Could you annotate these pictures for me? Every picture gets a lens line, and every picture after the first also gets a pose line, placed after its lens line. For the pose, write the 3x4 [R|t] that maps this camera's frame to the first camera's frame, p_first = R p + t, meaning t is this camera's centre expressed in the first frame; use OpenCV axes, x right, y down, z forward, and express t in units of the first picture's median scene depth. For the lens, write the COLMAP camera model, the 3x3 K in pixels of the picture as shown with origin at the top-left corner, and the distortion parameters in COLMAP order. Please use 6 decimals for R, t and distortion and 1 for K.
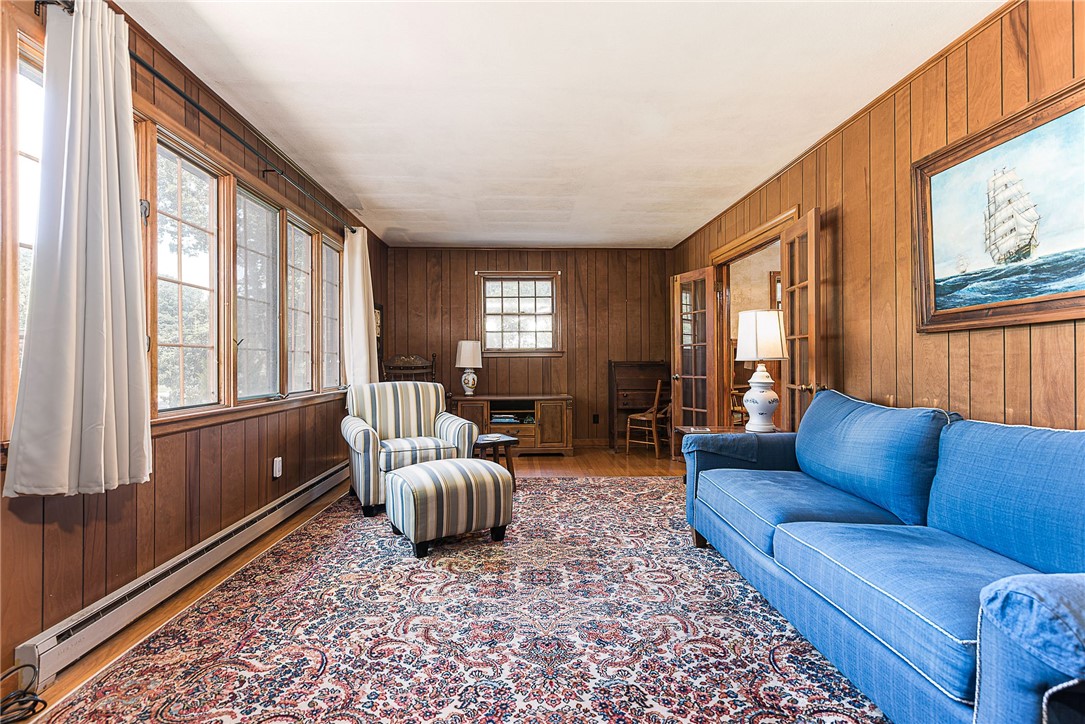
lens RADIAL K [[498.2, 0, 542.5], [0, 498.2, 362.0], [0, 0, 1]] dist [0.002518, -0.000409]
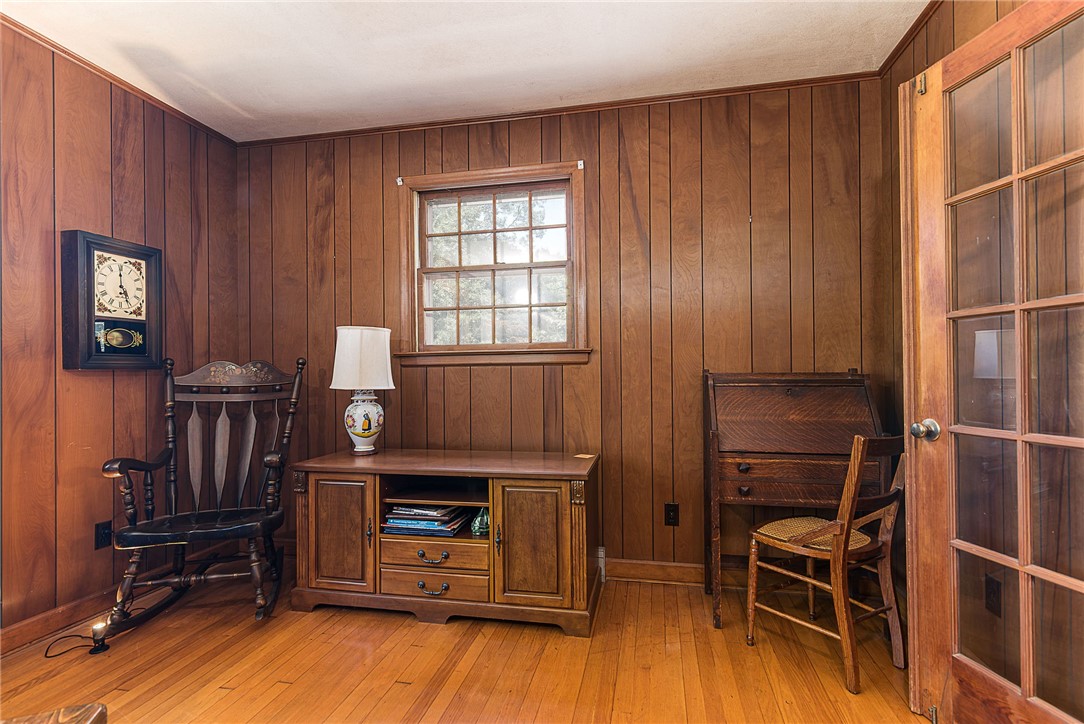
lens RADIAL K [[508.7, 0, 548.6], [0, 508.7, 372.1], [0, 0, 1]] dist [0.002332, 0.000027]
pose [[0.970036, -0.005238, -0.242903, 0.123982], [0.005142, 0.999986, -0.001030, -0.002438], [0.242905, -0.000250, 0.970050, 0.636428]]
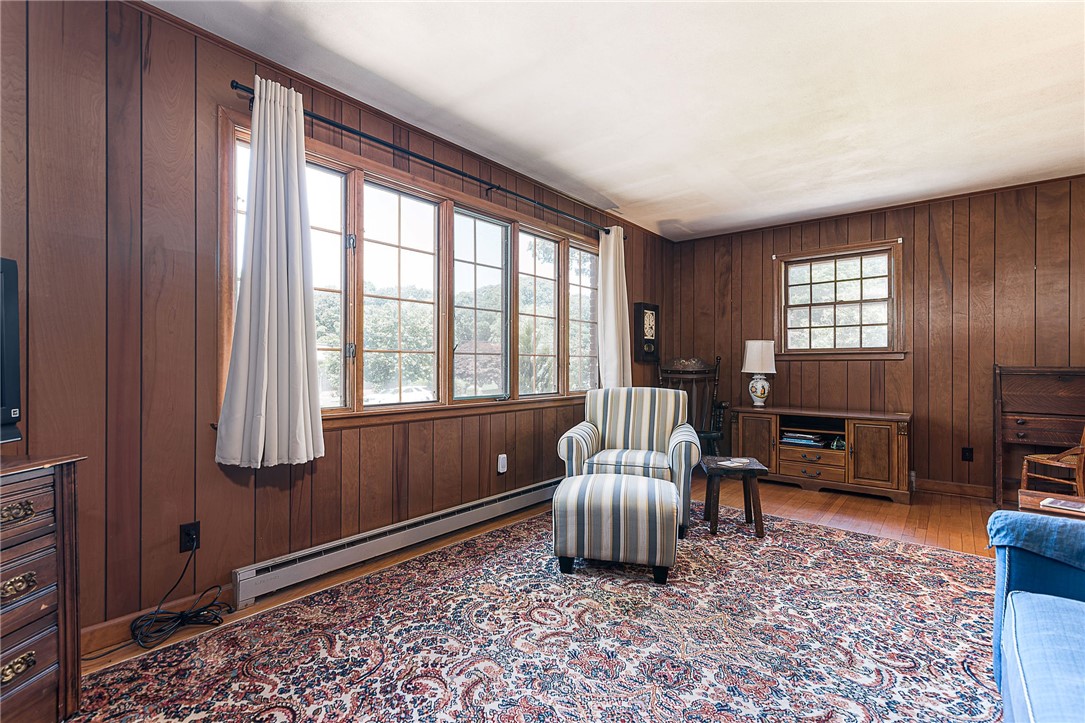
lens RADIAL K [[496.5, 0, 541.0], [0, 496.5, 366.0], [0, 0, 1]] dist [0.004242, -0.000918]
pose [[0.743564, 0.005750, -0.668639, 0.142000], [-0.004171, 0.999983, 0.003961, -0.002040], [0.668651, -0.000156, 0.743576, 0.151044]]
